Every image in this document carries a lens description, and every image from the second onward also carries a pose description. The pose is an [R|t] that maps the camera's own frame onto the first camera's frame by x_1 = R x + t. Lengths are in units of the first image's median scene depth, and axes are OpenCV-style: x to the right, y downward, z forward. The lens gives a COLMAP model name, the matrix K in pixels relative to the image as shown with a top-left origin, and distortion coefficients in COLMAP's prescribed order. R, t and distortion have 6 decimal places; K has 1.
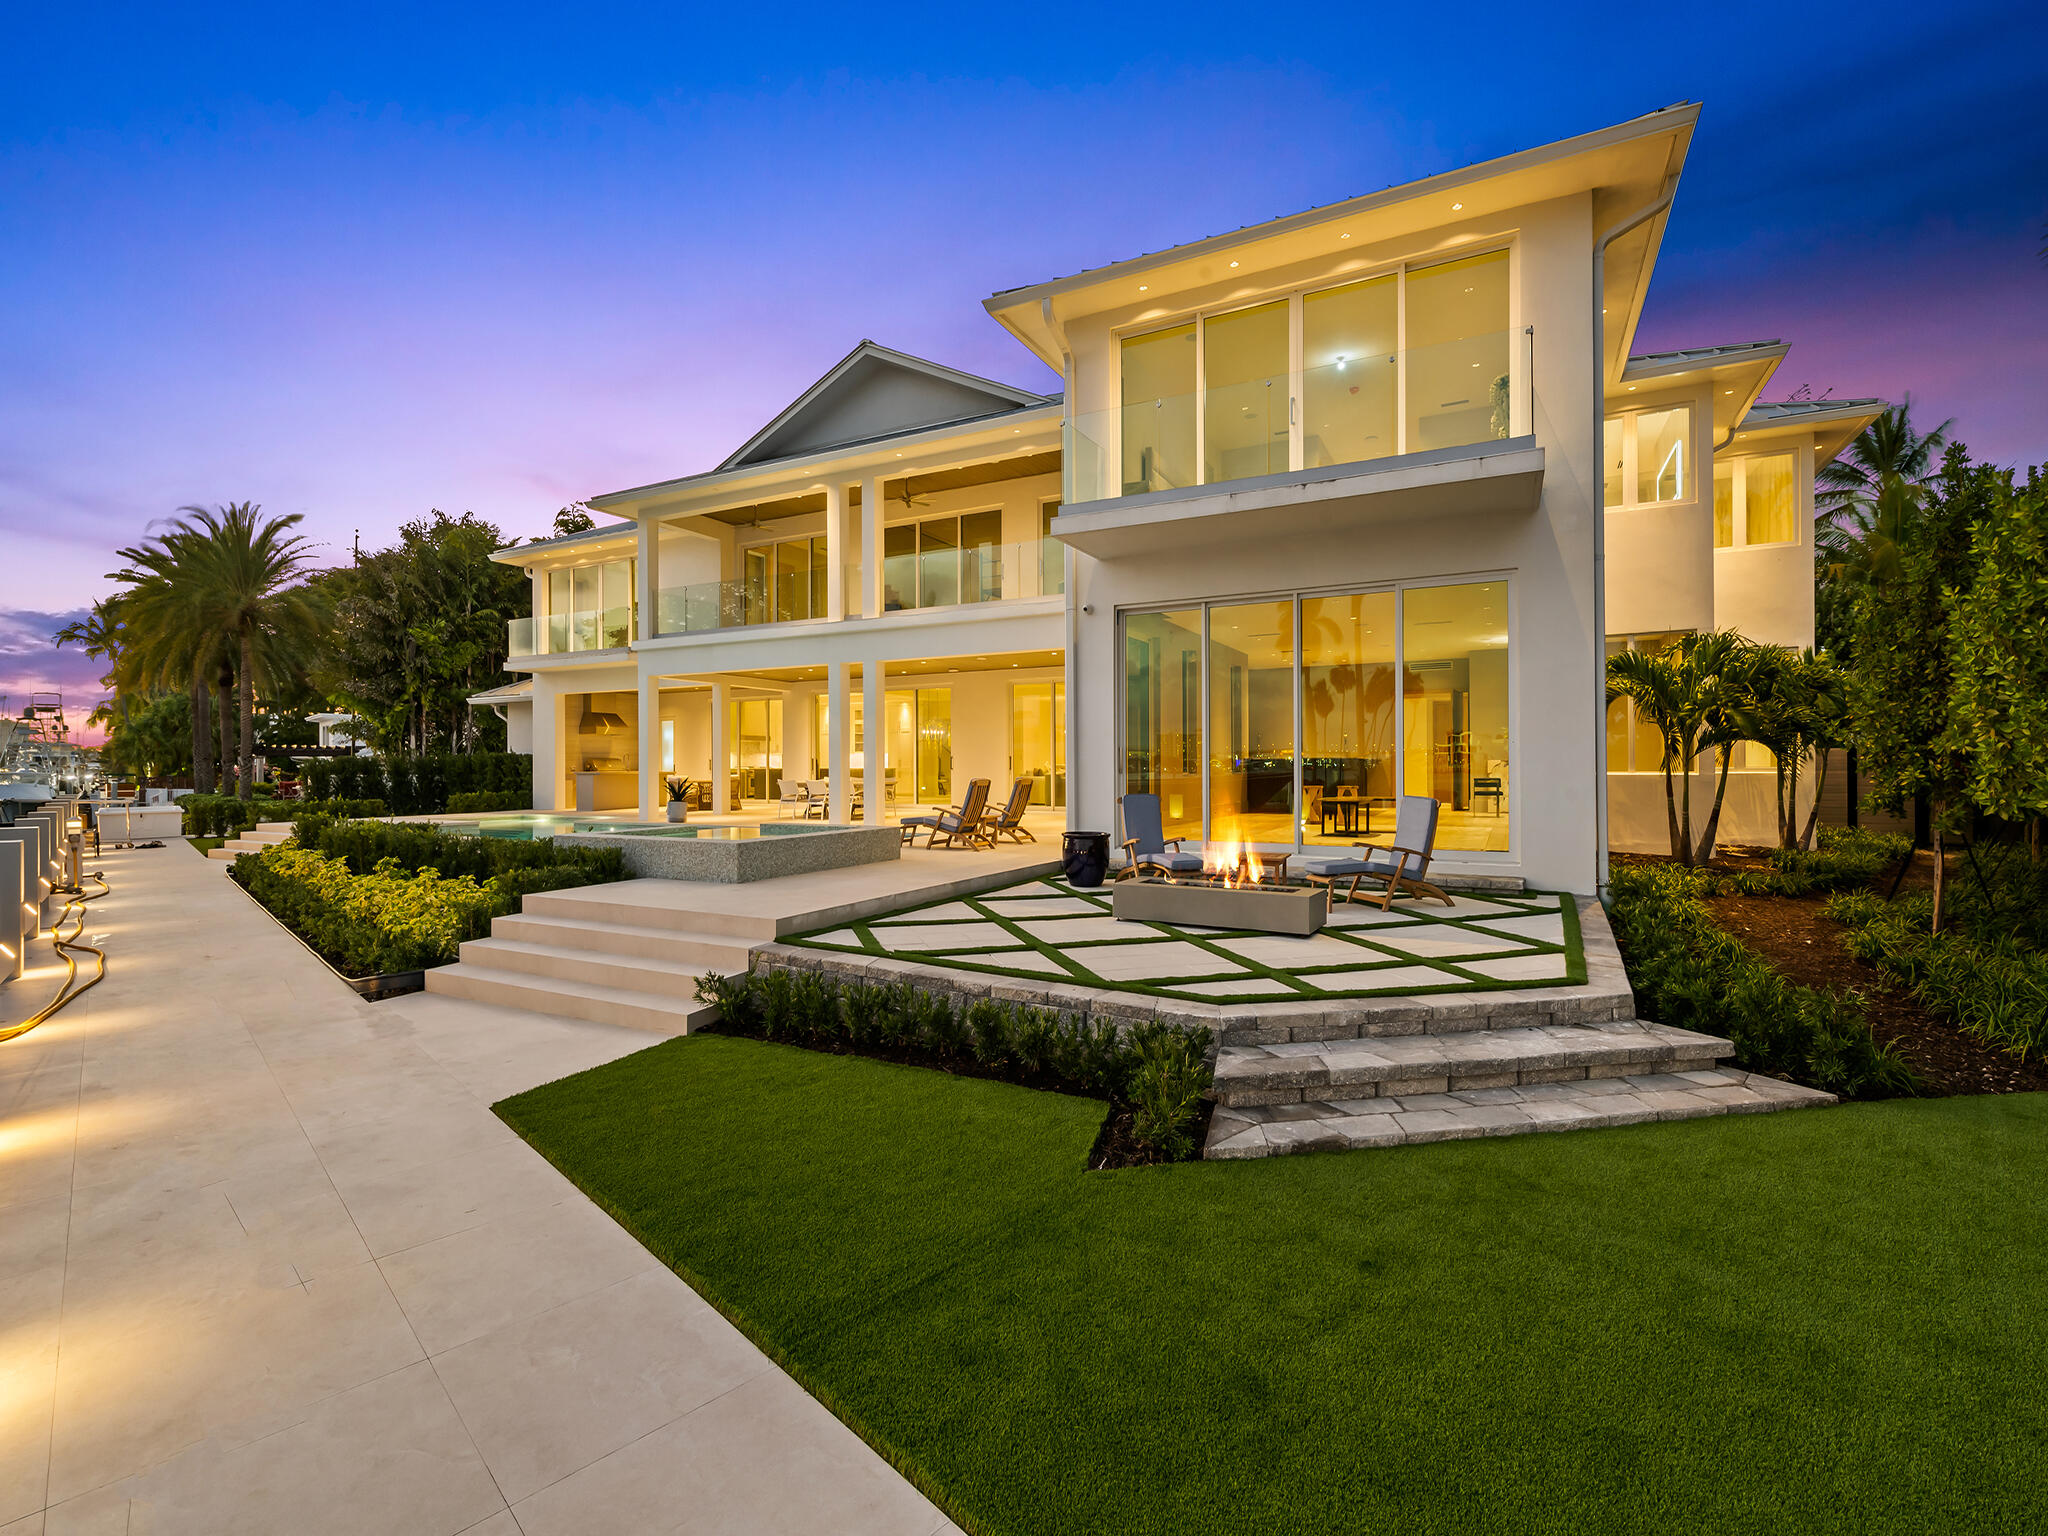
lens RADIAL K [[920.7, 0, 1025.8], [0, 920.7, 764.5], [0, 0, 1]] dist [-0.000931, -0.000807]
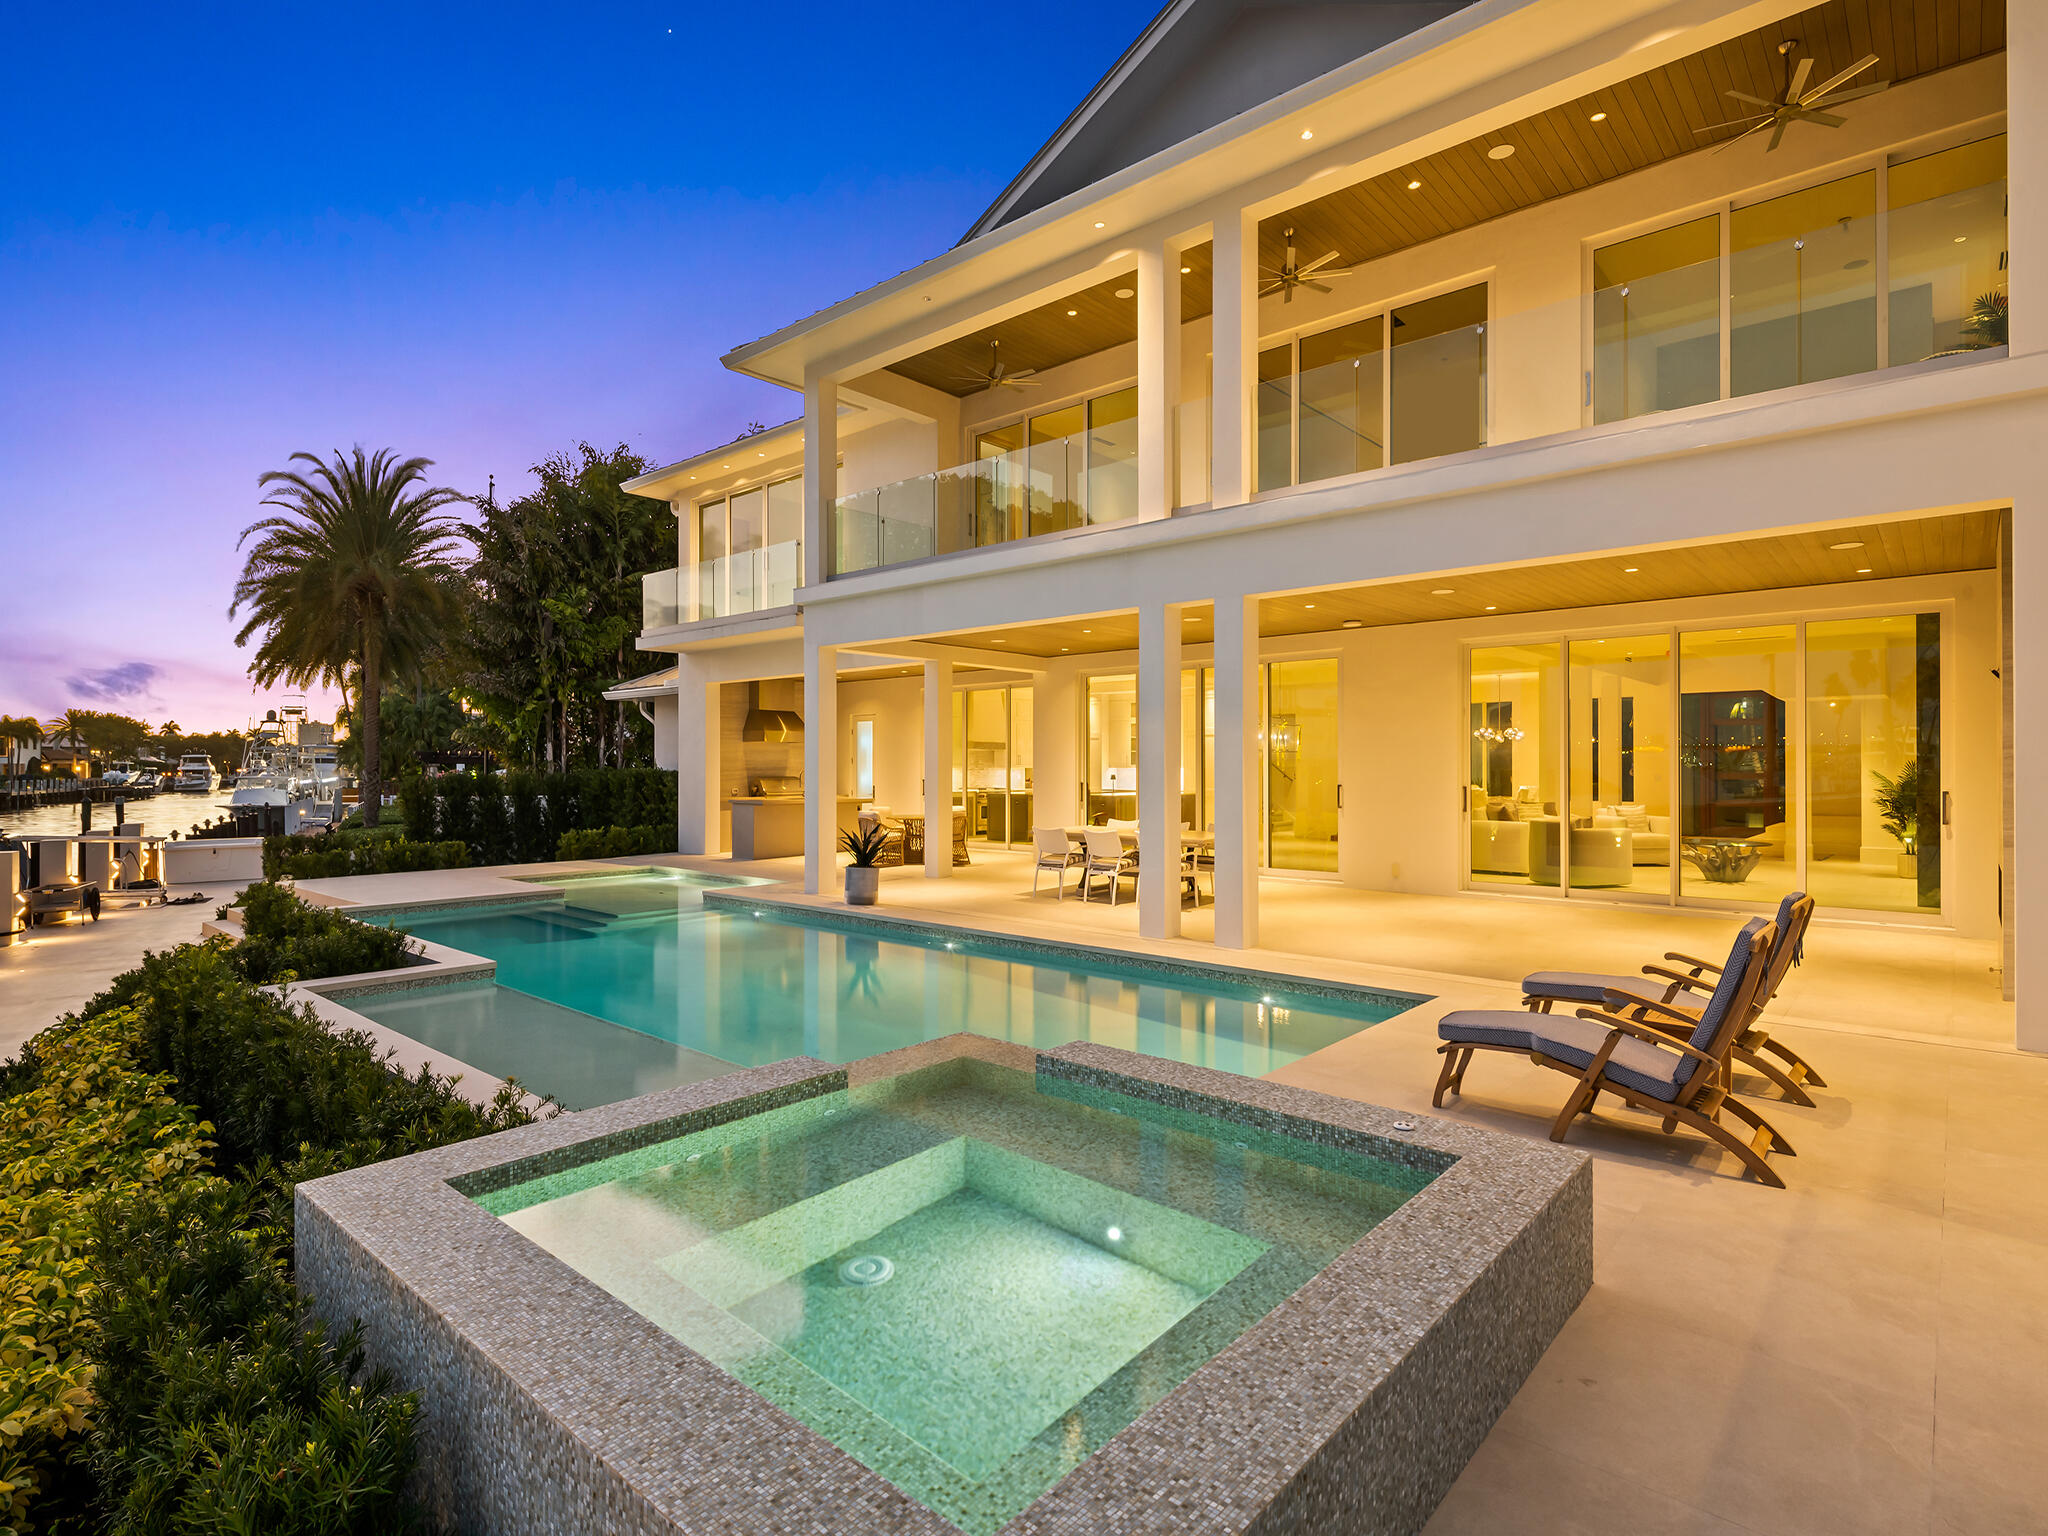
lens RADIAL K [[1045.3, 0, 1024.0], [0, 1045.3, 768.0], [0, 0, 1]] dist [0.000596, 0.000047]
pose [[0.970484, 0.003749, -0.241137, -0.120049], [-0.003282, 0.999992, 0.002340, -0.020386], [0.241144, -0.001480, 0.970488, 0.377624]]
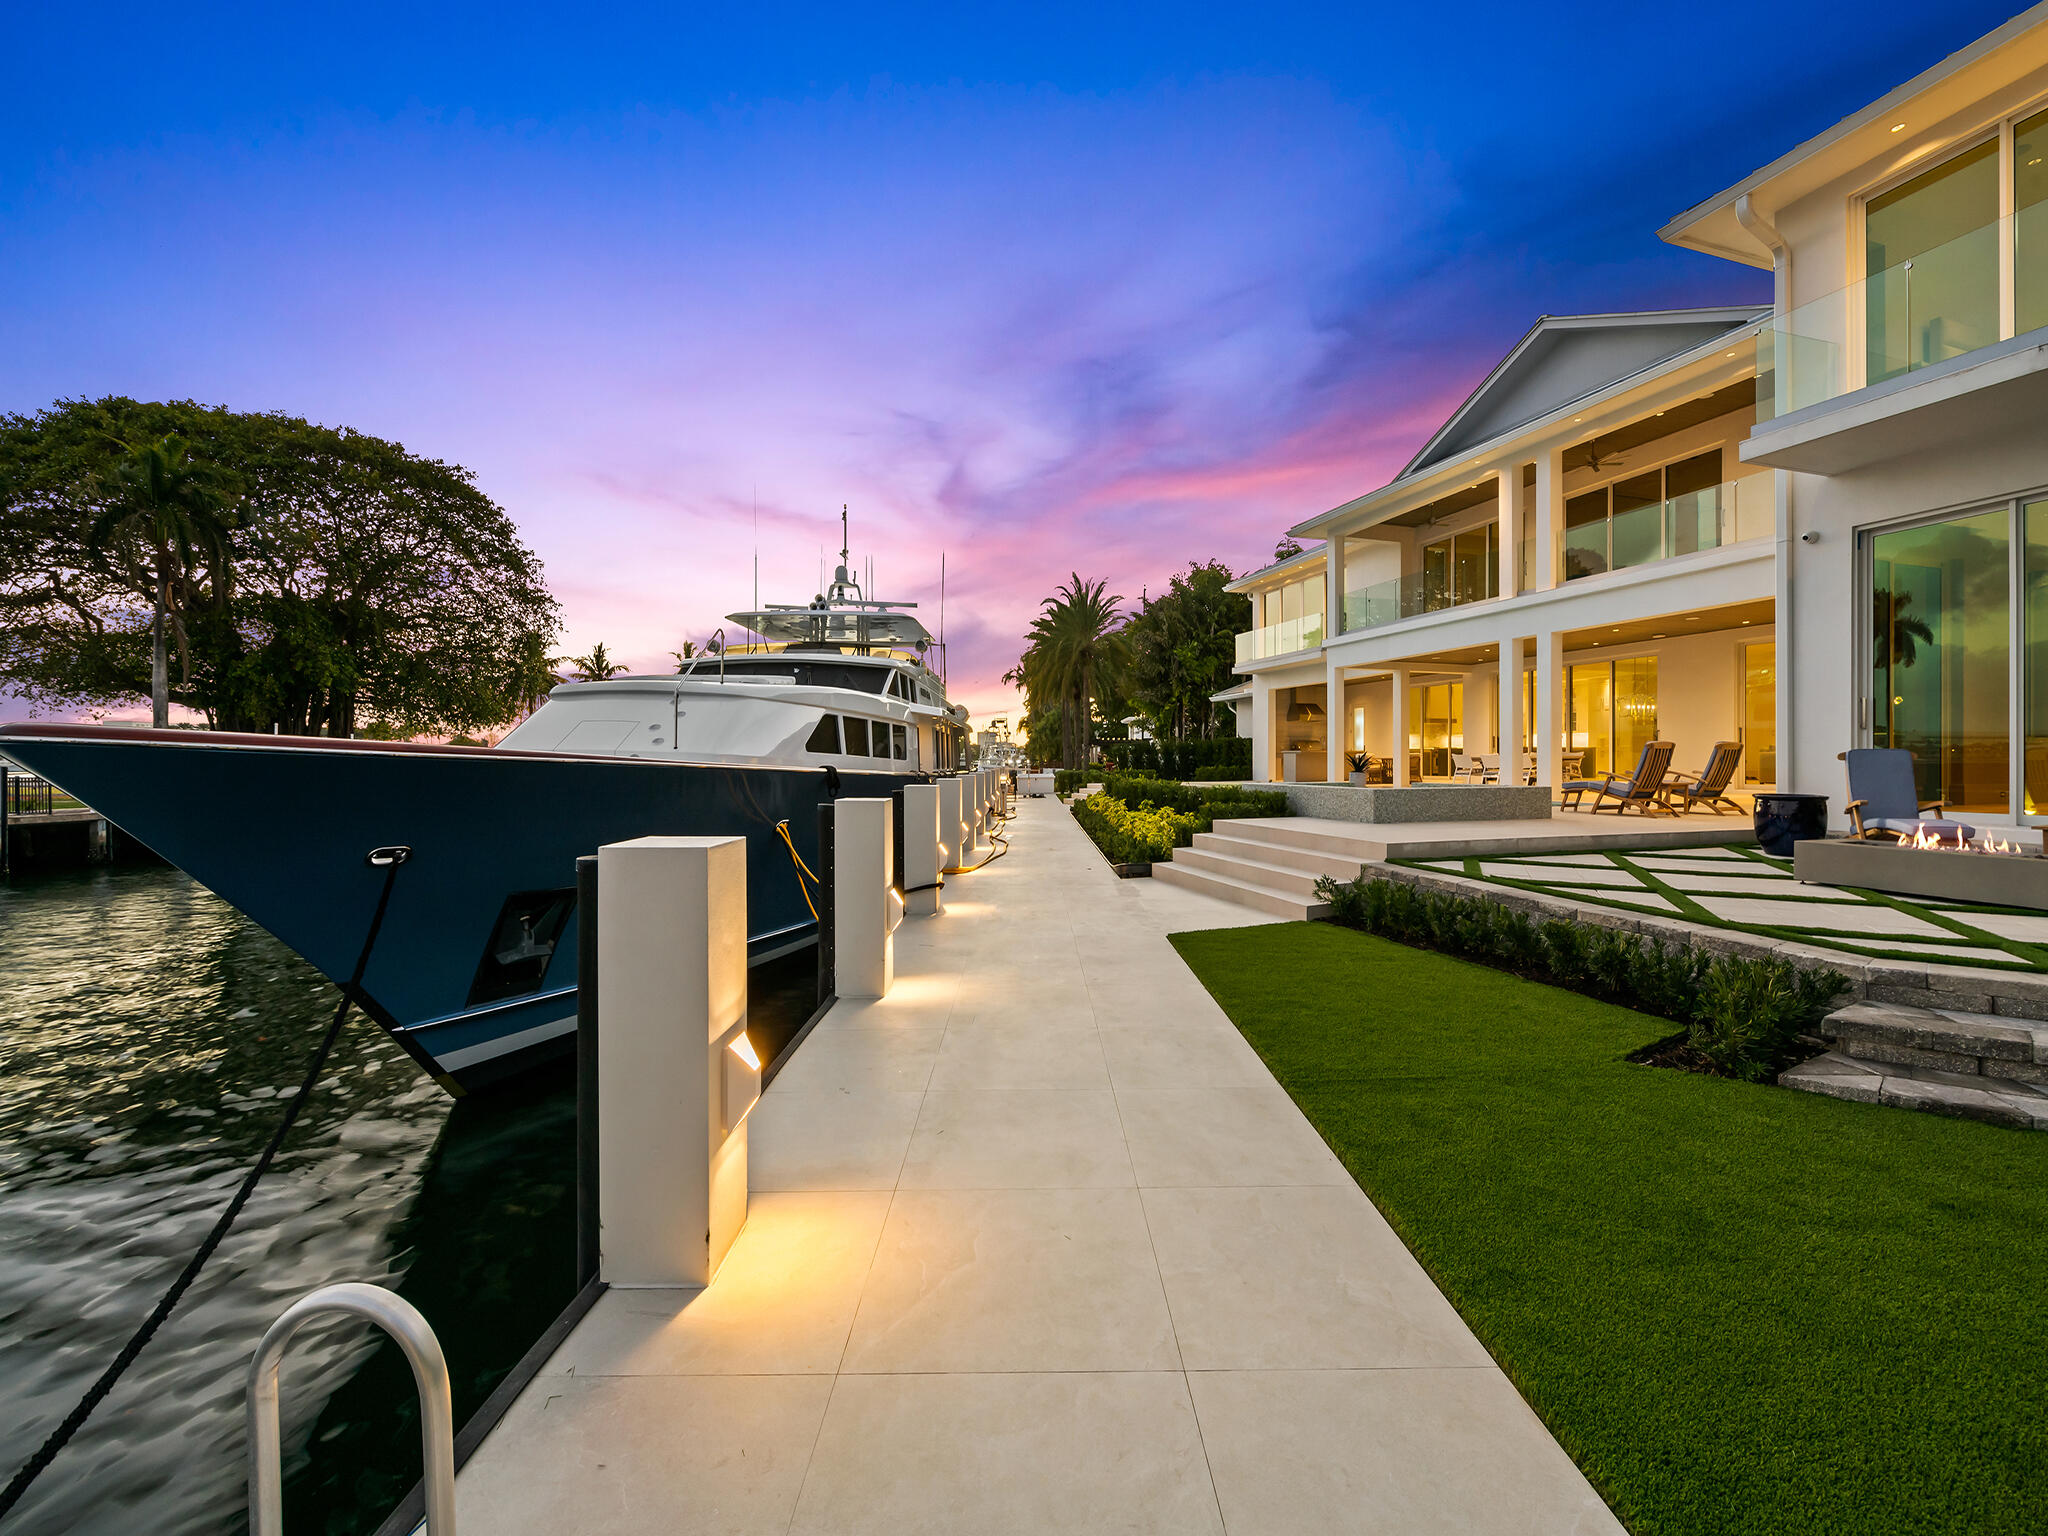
lens RADIAL K [[800.8, 0, 1024.0], [0, 800.8, 768.0], [0, 0, 1]] dist [-0.000202, -0.000051]
pose [[0.703314, 0.010059, -0.710808, 0.046206], [0.000120, 0.999898, 0.014269, 0.018907], [0.710879, -0.010121, 0.703242, -0.022776]]
